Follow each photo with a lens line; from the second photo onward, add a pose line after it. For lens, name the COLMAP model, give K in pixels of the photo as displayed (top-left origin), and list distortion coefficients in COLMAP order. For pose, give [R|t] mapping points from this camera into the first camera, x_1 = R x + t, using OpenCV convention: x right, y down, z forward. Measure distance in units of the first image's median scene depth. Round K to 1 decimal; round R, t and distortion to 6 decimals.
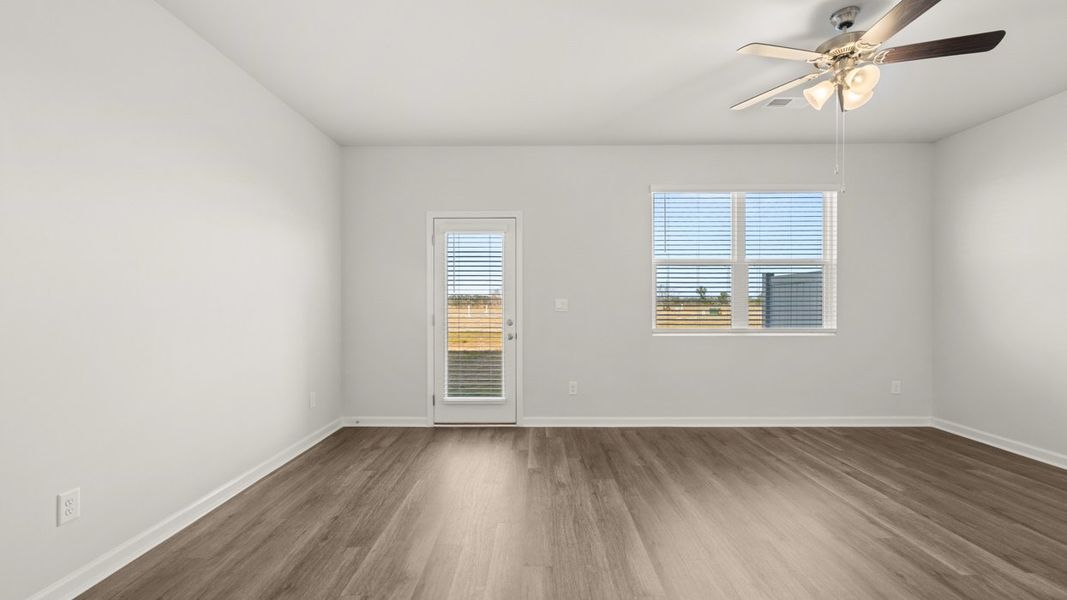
lens RADIAL K [[456.0, 0, 539.2], [0, 456.0, 307.1], [0, 0, 1]] dist [-0.001707, -0.000083]
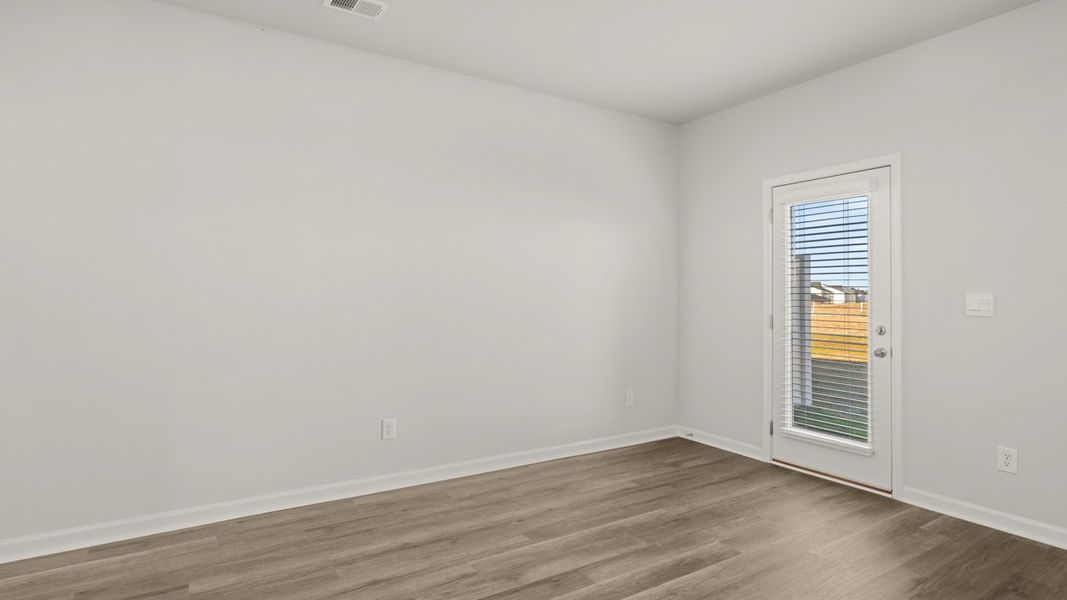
lens RADIAL K [[552.2, 0, 525.3], [0, 552.2, 286.8], [0, 0, 1]] dist [-0.001435, 0.000240]
pose [[0.525007, -0.008185, -0.851059, 0.336611], [-0.015122, 0.999706, -0.018944, -0.005148], [0.850964, 0.022816, 0.524728, 0.173372]]
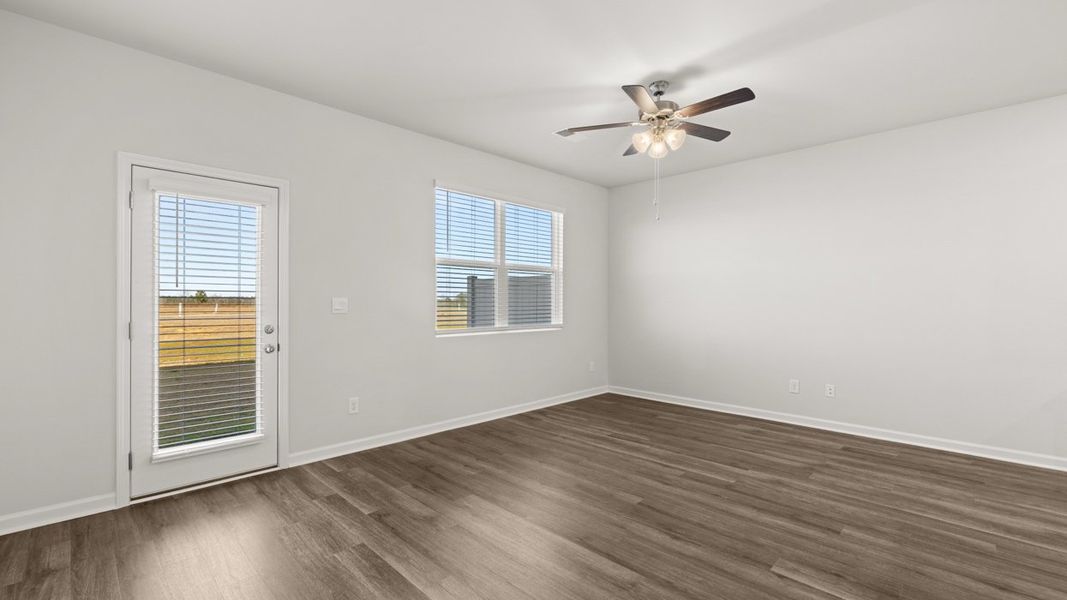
lens RADIAL K [[456.4, 0, 535.7], [0, 456.4, 302.0], [0, 0, 1]] dist [0.000478, 0.000154]
pose [[0.703502, 0.002557, 0.710689, -0.288555], [0.004543, 0.999957, -0.008096, -0.002771], [-0.710679, 0.008924, 0.703460, 0.181726]]
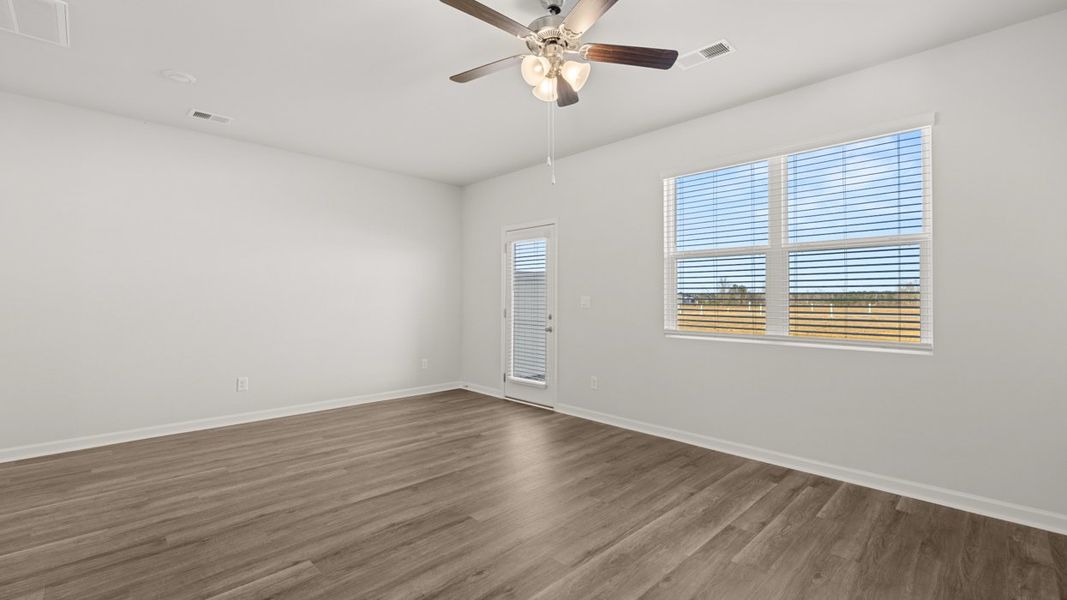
lens RADIAL K [[468.1, 0, 532.1], [0, 468.1, 295.3], [0, 0, 1]] dist [-0.001890, 0.000153]
pose [[0.695045, -0.000057, -0.718966, 0.748463], [-0.012690, 0.999843, -0.012347, -0.005186], [0.718854, 0.017706, 0.694936, 0.164527]]
